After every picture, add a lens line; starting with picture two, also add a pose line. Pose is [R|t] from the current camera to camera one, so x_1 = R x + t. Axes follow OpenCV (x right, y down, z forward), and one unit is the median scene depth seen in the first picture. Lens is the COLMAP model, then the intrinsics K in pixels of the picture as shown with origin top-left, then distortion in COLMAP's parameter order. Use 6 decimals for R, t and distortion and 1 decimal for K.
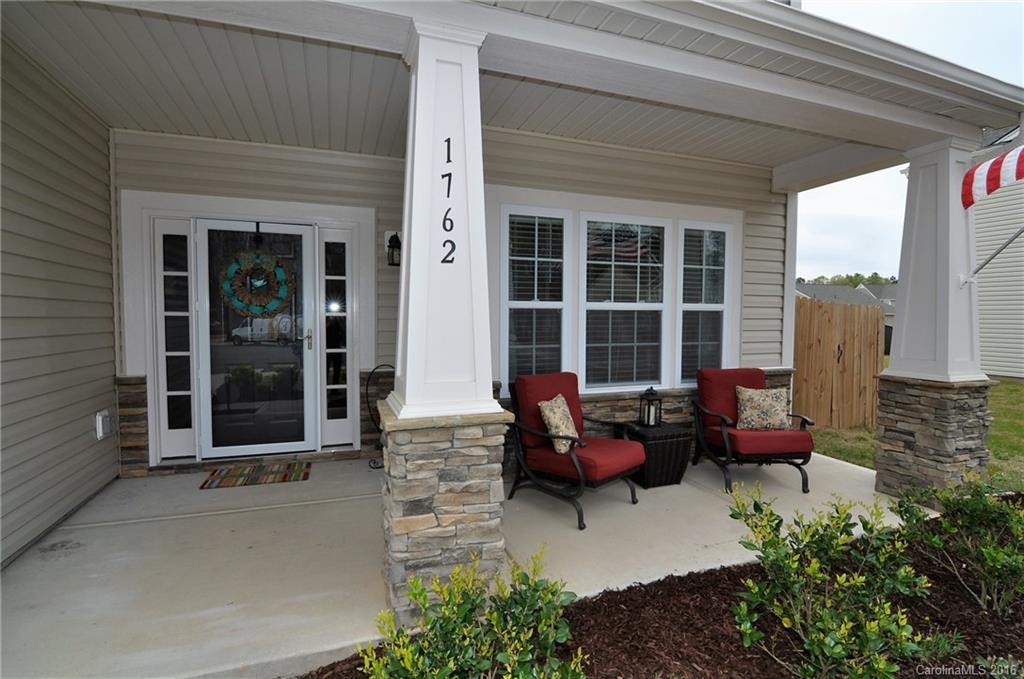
lens RADIAL K [[493.0, 0, 509.9], [0, 493.0, 339.3], [0, 0, 1]] dist [-0.001978, -0.010626]
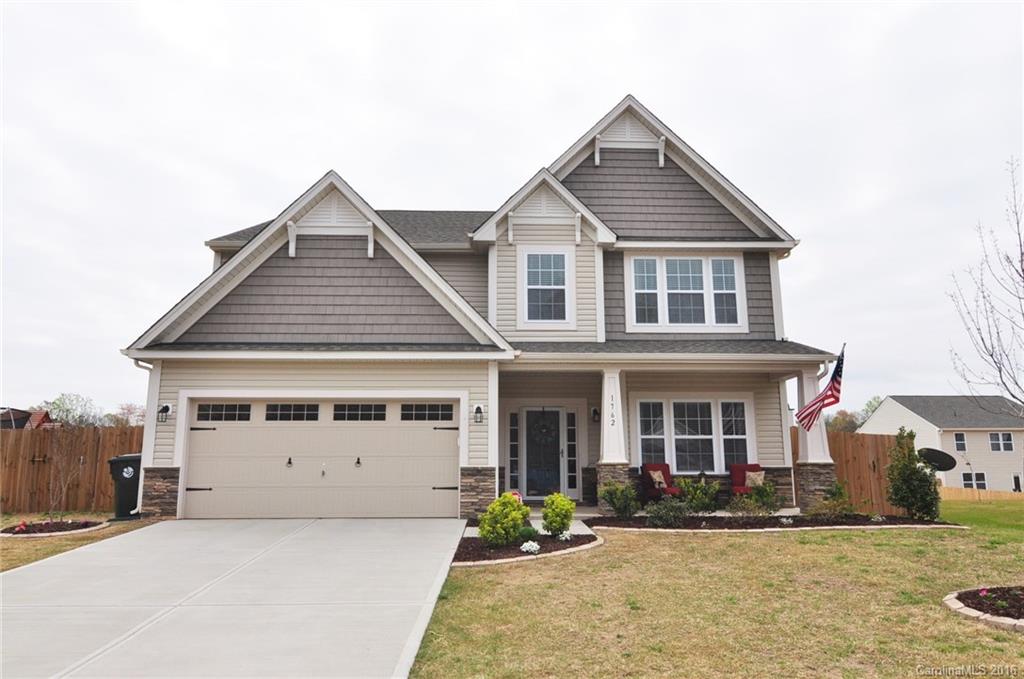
lens RADIAL K [[683.0, 0, 512.0], [0, 683.0, 339.5], [0, 0, 1]] dist [0.002366, -0.000935]
pose [[0.949836, -0.064786, -0.305966, 0.430268], [-0.007967, 0.972980, -0.230752, 0.234369], [0.312648, 0.221614, 0.923655, -2.331847]]
